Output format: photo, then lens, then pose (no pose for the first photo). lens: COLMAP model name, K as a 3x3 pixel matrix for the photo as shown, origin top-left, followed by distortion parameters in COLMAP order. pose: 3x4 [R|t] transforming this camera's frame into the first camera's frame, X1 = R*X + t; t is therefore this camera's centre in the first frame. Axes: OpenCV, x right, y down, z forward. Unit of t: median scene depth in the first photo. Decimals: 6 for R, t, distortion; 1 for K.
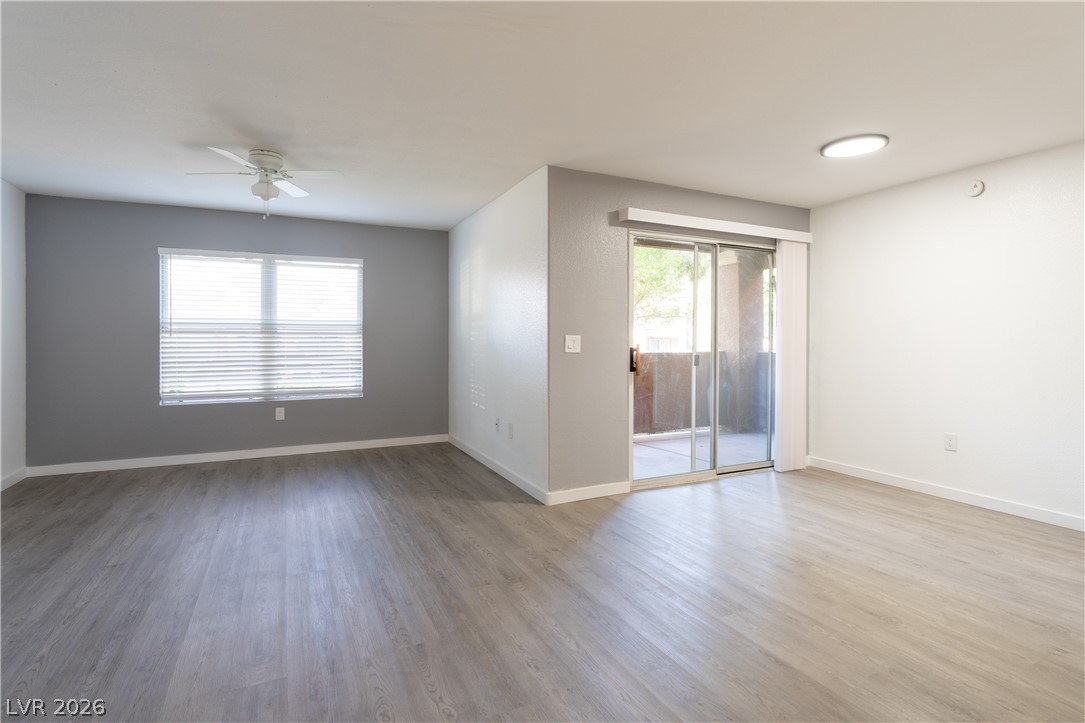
lens RADIAL K [[526.5, 0, 539.1], [0, 526.5, 342.7], [0, 0, 1]] dist [-0.004563, 0.001380]
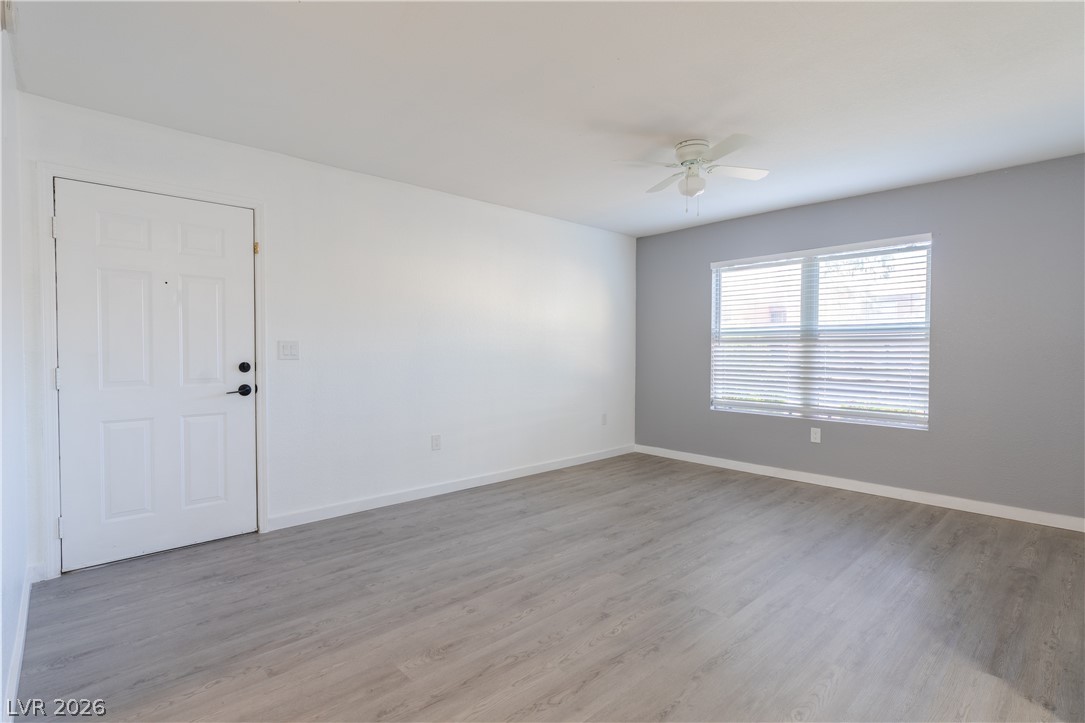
lens RADIAL K [[526.5, 0, 545.6], [0, 526.5, 358.0], [0, 0, 1]] dist [-0.004563, 0.001380]
pose [[0.293993, 0.016841, -0.955659, 0.216324], [-0.006490, 0.999857, 0.015623, -0.001054], [0.955786, 0.001609, 0.294060, 0.370174]]
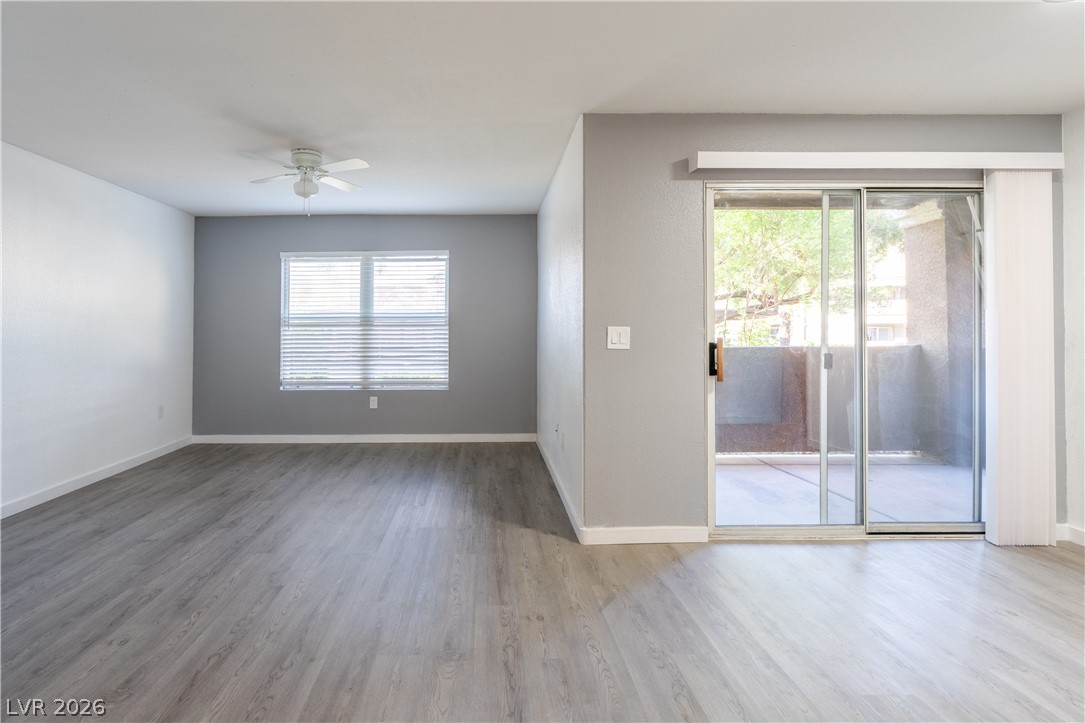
lens RADIAL K [[506.1, 0, 494.5], [0, 506.1, 324.3], [0, 0, 1]] dist [-0.010362, 0.006510]
pose [[0.905015, -0.009406, -0.425275, 0.176718], [0.003306, 0.999881, -0.015079, -0.005731], [0.425366, 0.012241, 0.904939, 0.207343]]
